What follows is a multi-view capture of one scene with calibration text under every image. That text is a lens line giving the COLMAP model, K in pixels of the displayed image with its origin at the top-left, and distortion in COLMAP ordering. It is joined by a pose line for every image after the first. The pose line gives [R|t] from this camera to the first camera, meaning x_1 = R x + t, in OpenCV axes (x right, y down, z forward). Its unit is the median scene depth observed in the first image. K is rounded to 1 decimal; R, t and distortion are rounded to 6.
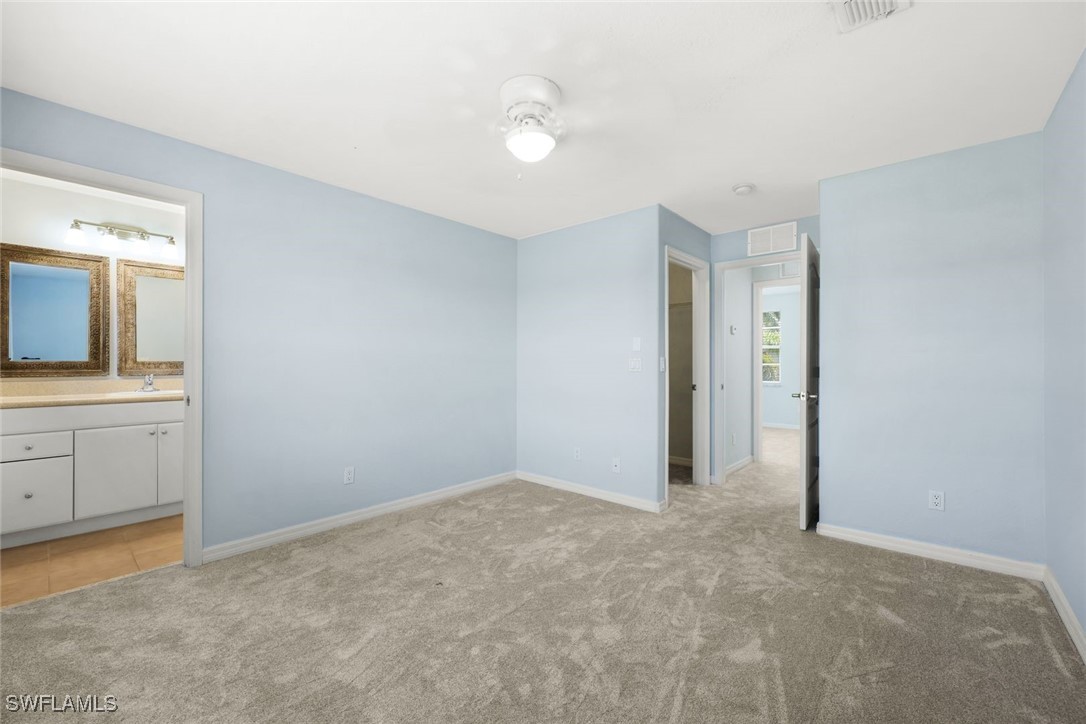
lens RADIAL K [[437.3, 0, 540.4], [0, 437.3, 362.2], [0, 0, 1]] dist [-0.001506, -0.000006]
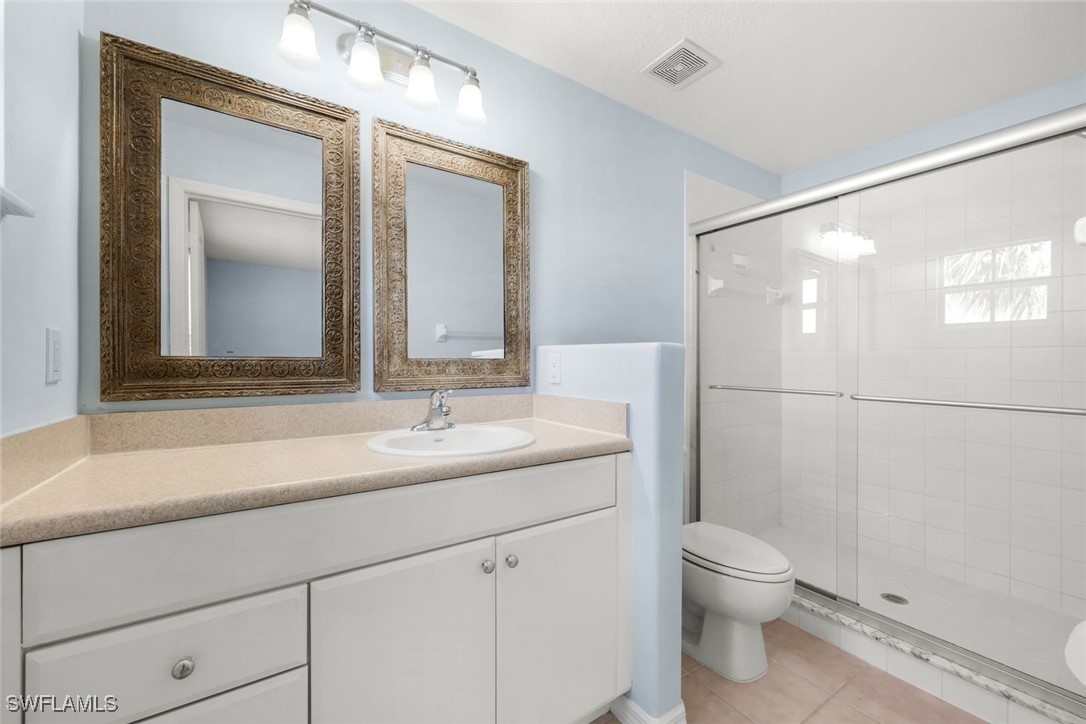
lens RADIAL K [[437.3, 0, 546.7], [0, 437.3, 364.6], [0, 0, 1]] dist [-0.001506, -0.000006]
pose [[0.968636, -0.005426, -0.248425, -0.695802], [0.004957, 0.999985, -0.002513, 0.006411], [0.248435, 0.001202, 0.968648, 0.624181]]
